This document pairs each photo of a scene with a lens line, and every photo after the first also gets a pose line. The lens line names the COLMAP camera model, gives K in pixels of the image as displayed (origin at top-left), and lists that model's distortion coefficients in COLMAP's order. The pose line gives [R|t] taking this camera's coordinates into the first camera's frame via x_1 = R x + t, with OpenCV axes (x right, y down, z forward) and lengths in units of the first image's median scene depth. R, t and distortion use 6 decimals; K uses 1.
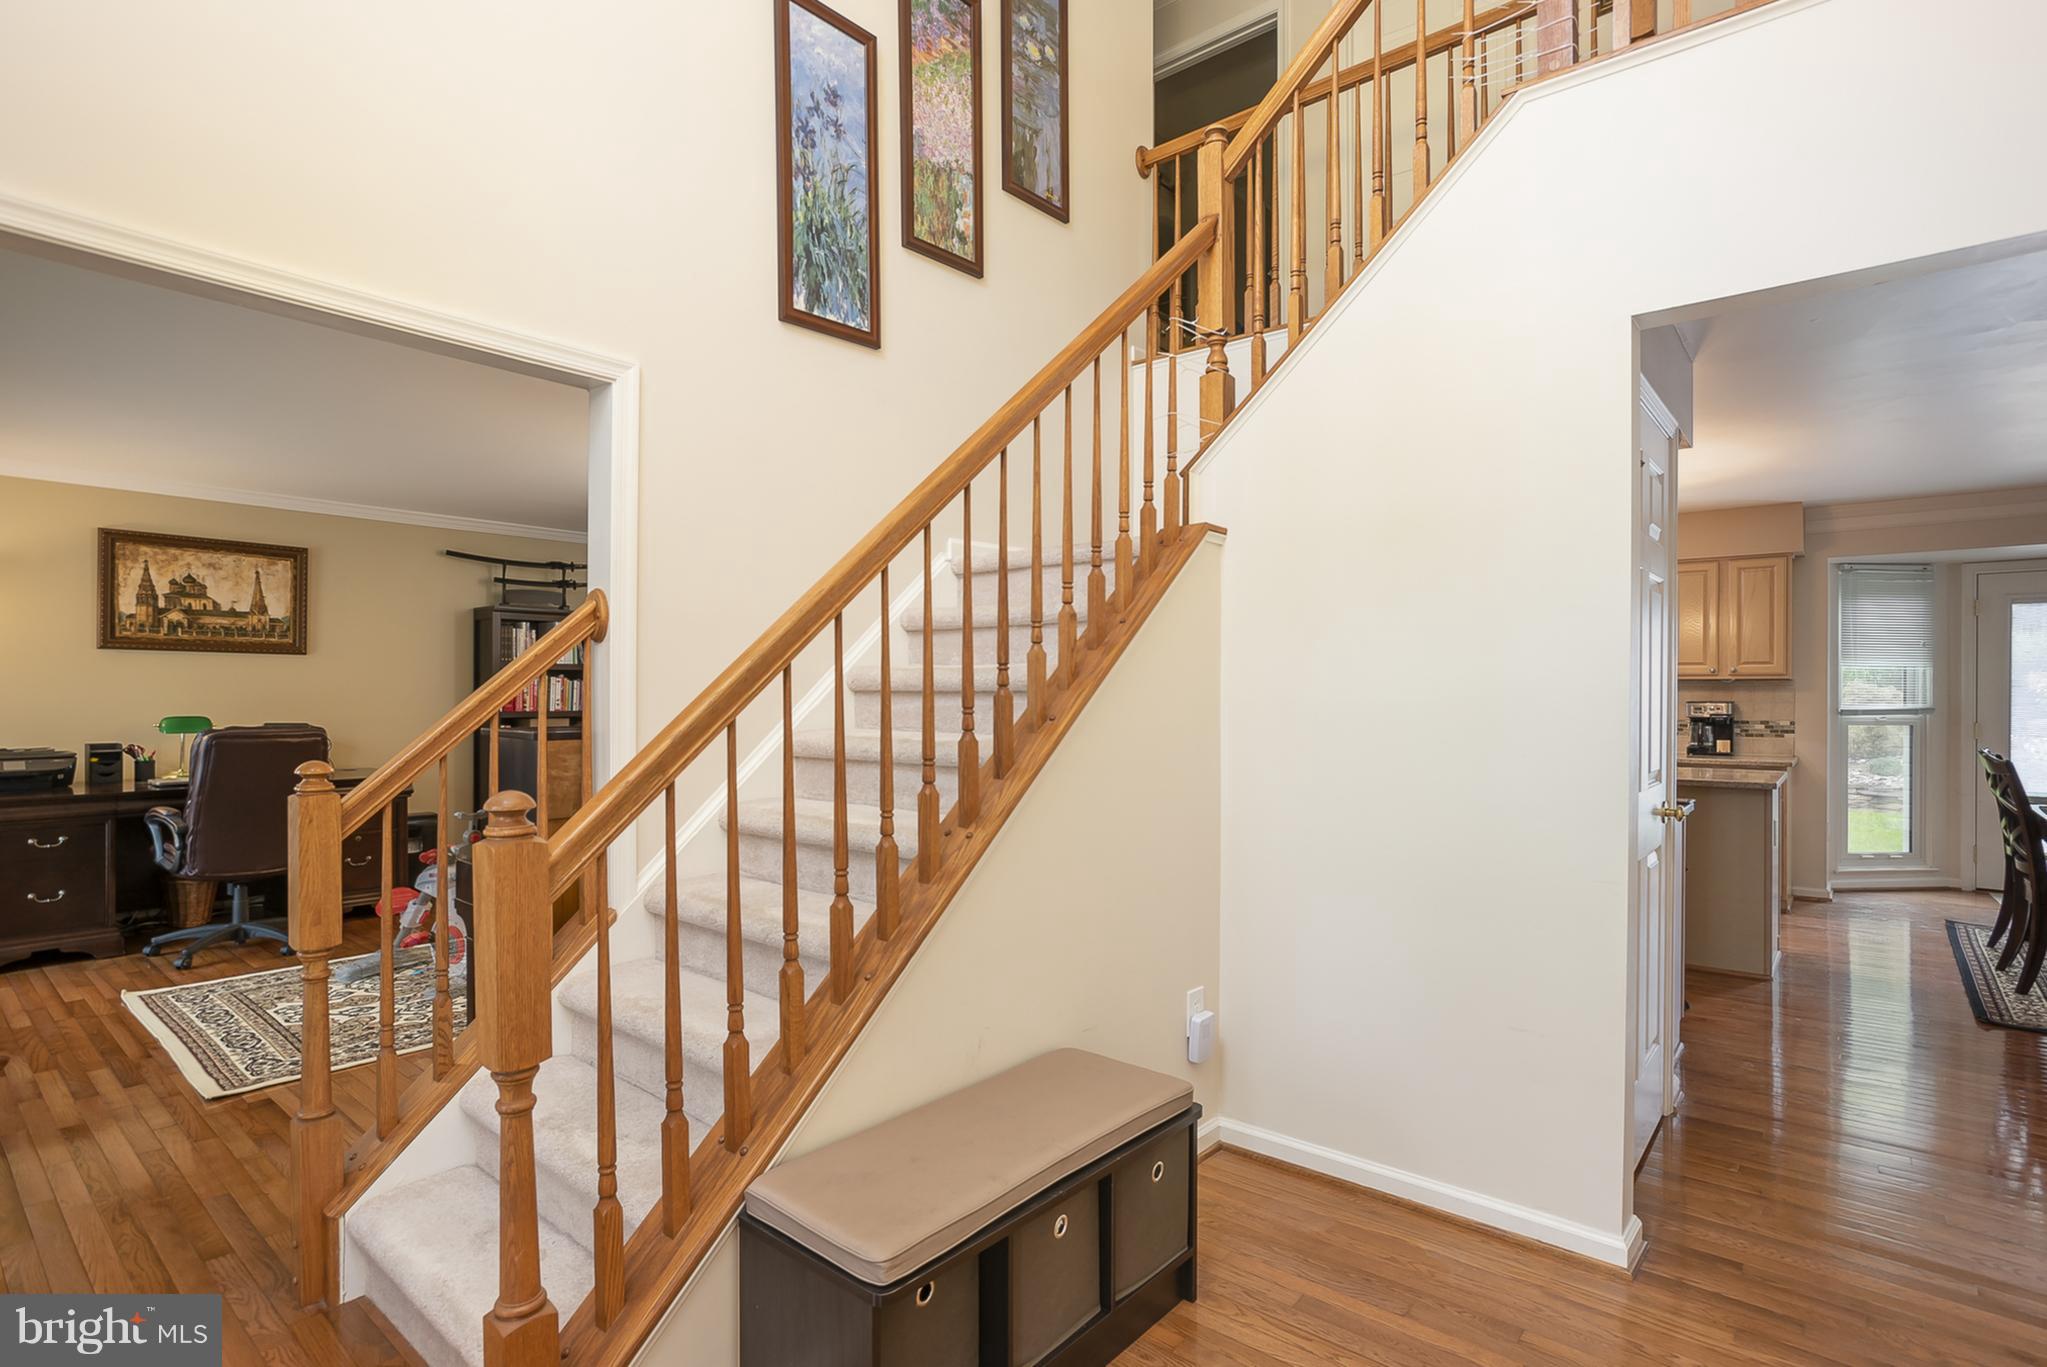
lens RADIAL K [[990.1, 0, 1027.8], [0, 990.1, 691.0], [0, 0, 1]] dist [-0.010031, 0.004336]
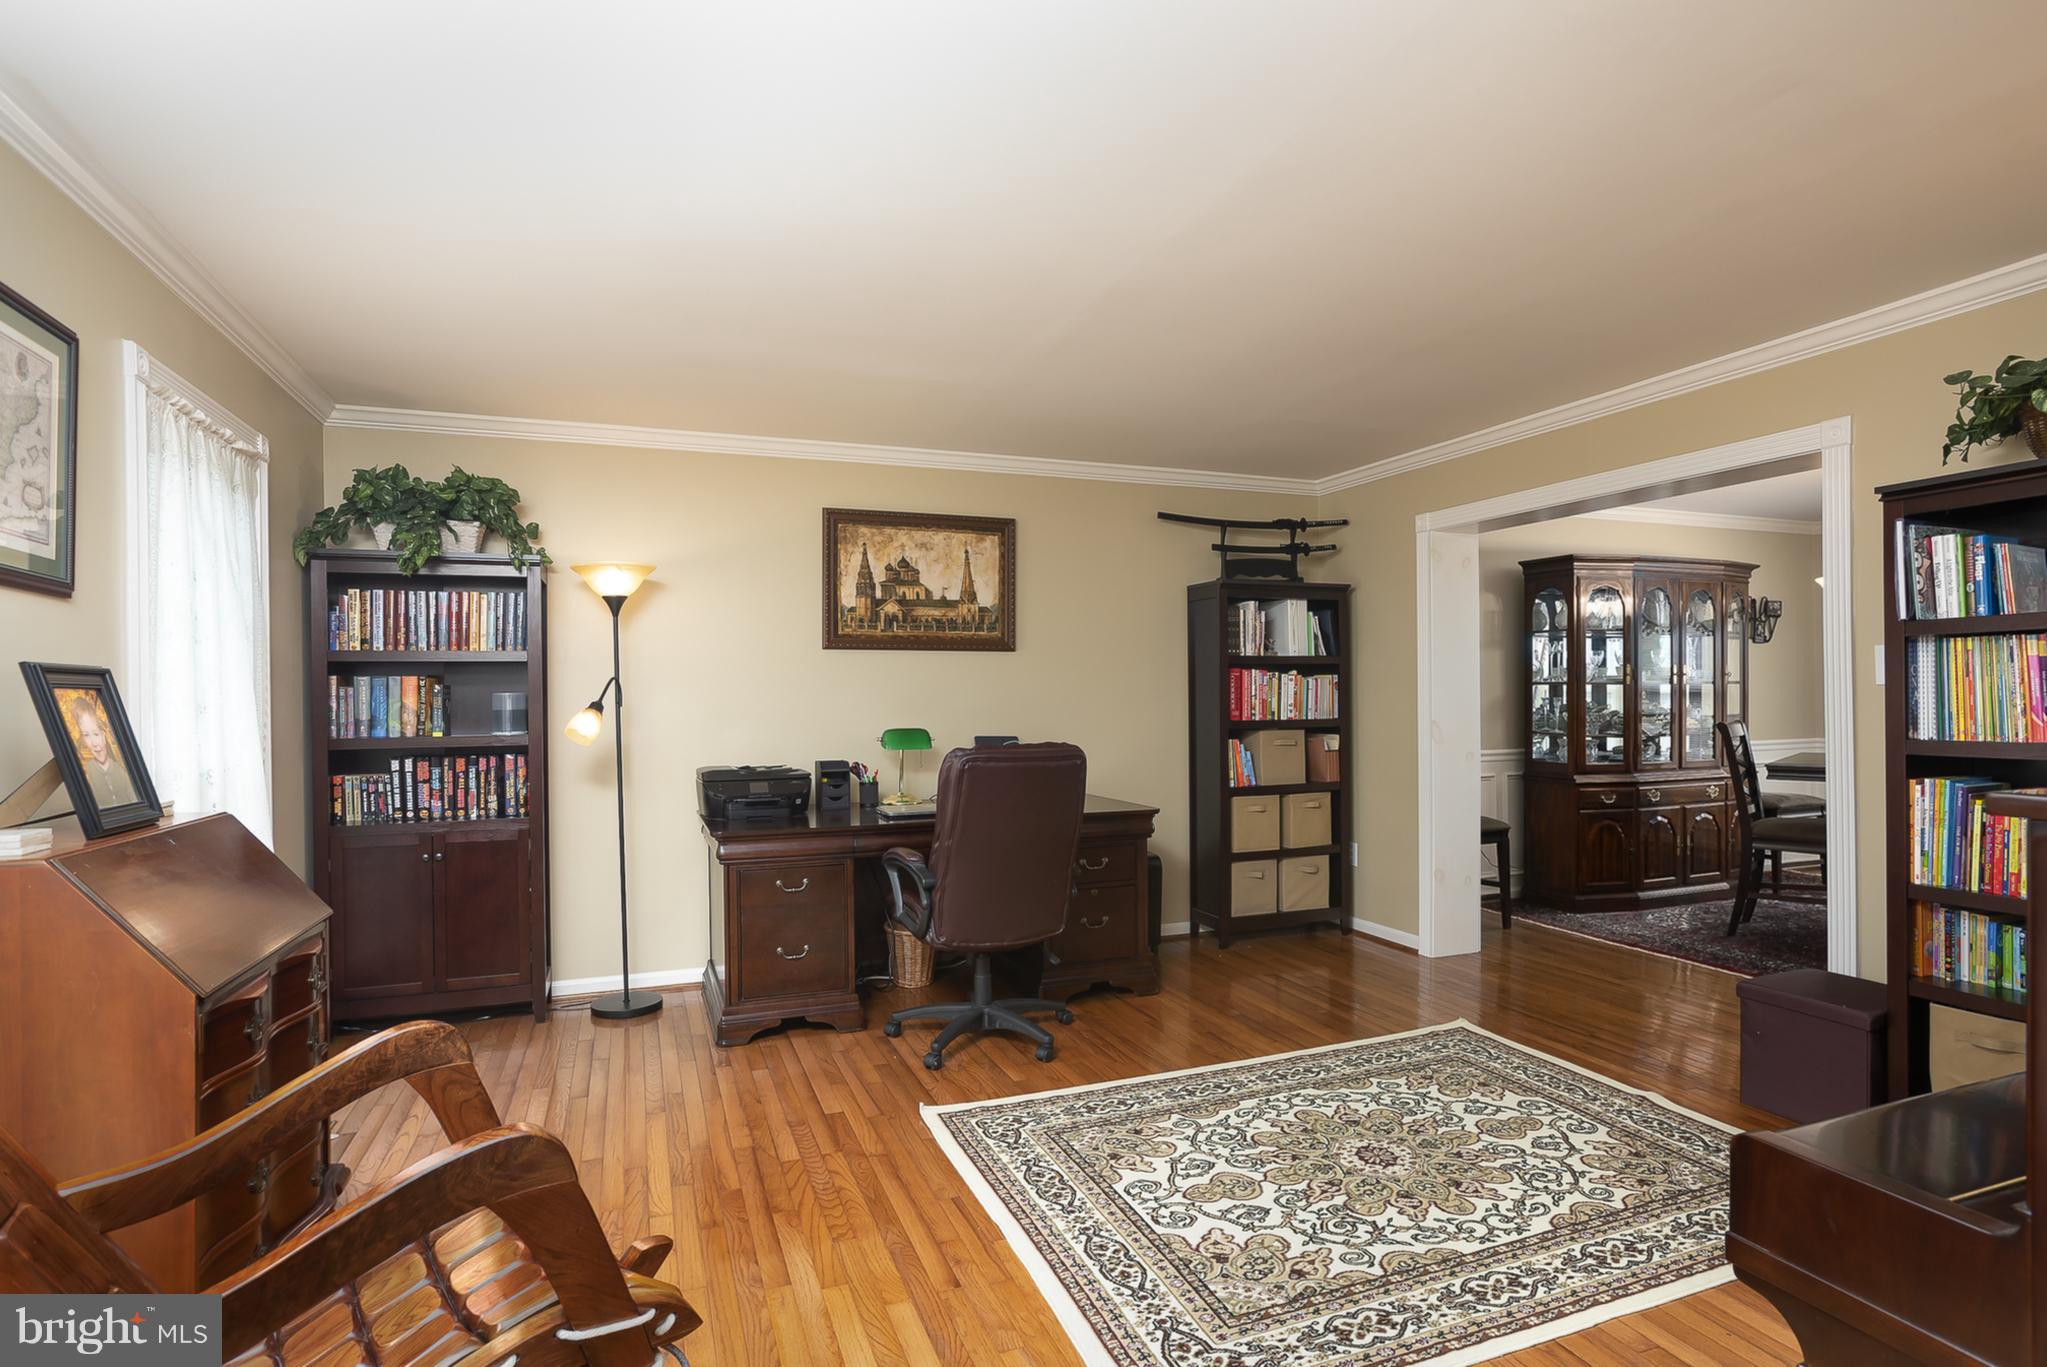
lens RADIAL K [[1047.3, 0, 1026.7], [0, 1047.3, 695.0], [0, 0, 1]] dist [-0.017759, 0.002589]
pose [[0.871957, -0.007696, -0.489523, -0.332427], [0.008648, 0.999963, -0.000315, -0.000803], [0.489507, -0.003959, 0.871991, 0.282007]]
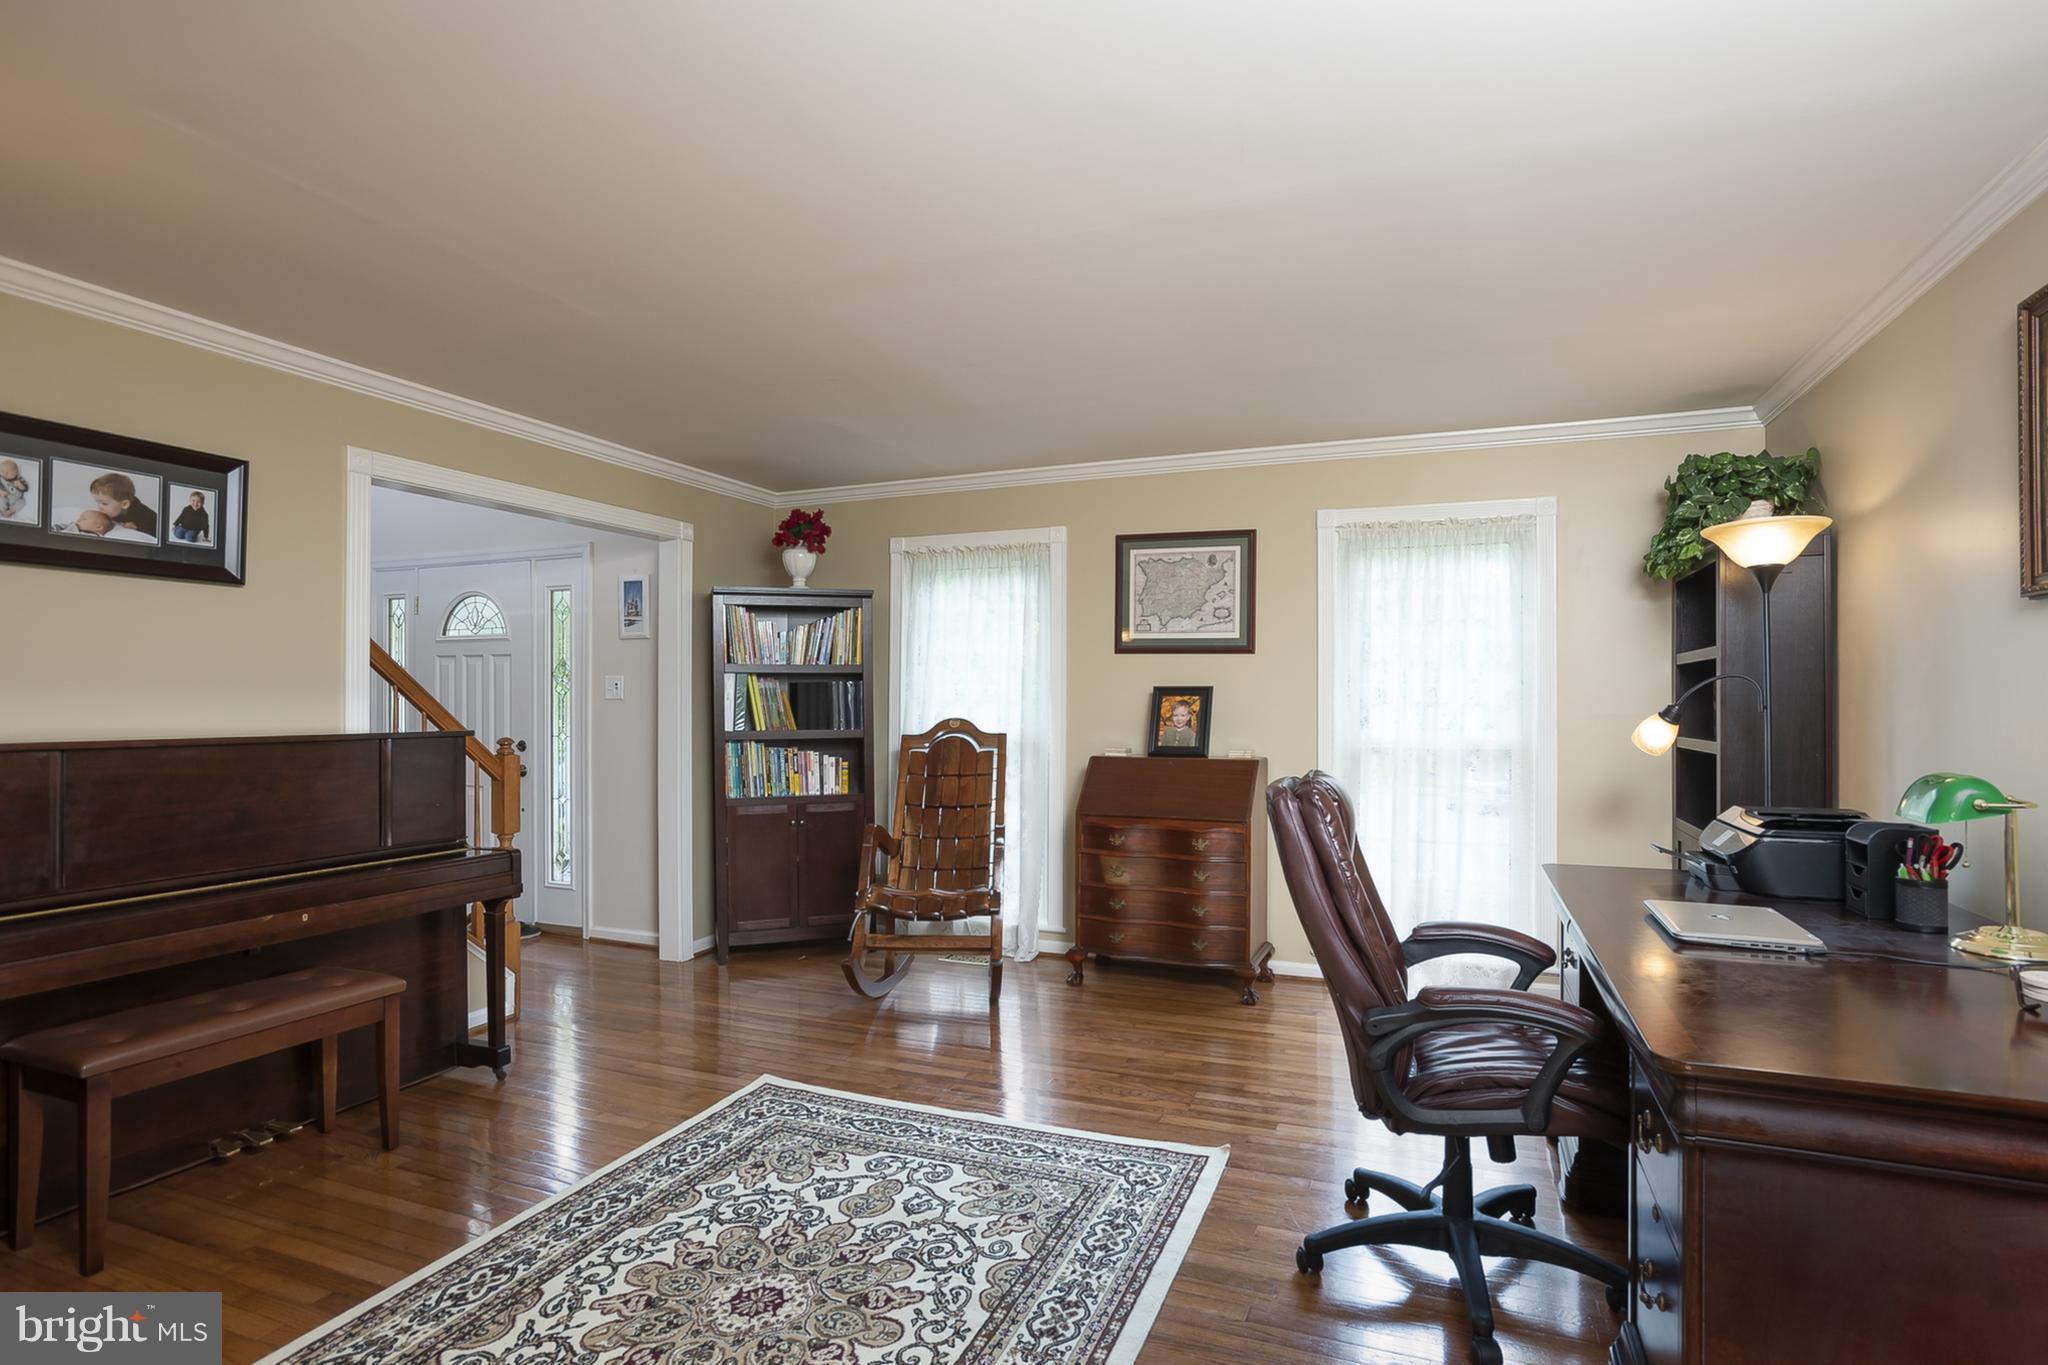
lens RADIAL K [[1047.8, 0, 1034.3], [0, 1047.8, 695.6], [0, 0, 1]] dist [-0.017759, 0.002589]
pose [[-0.953281, 0.001501, -0.302081, -0.412713], [0.005614, 0.999903, -0.012748, 0.004516], [0.302033, -0.013848, -0.953197, 1.180046]]
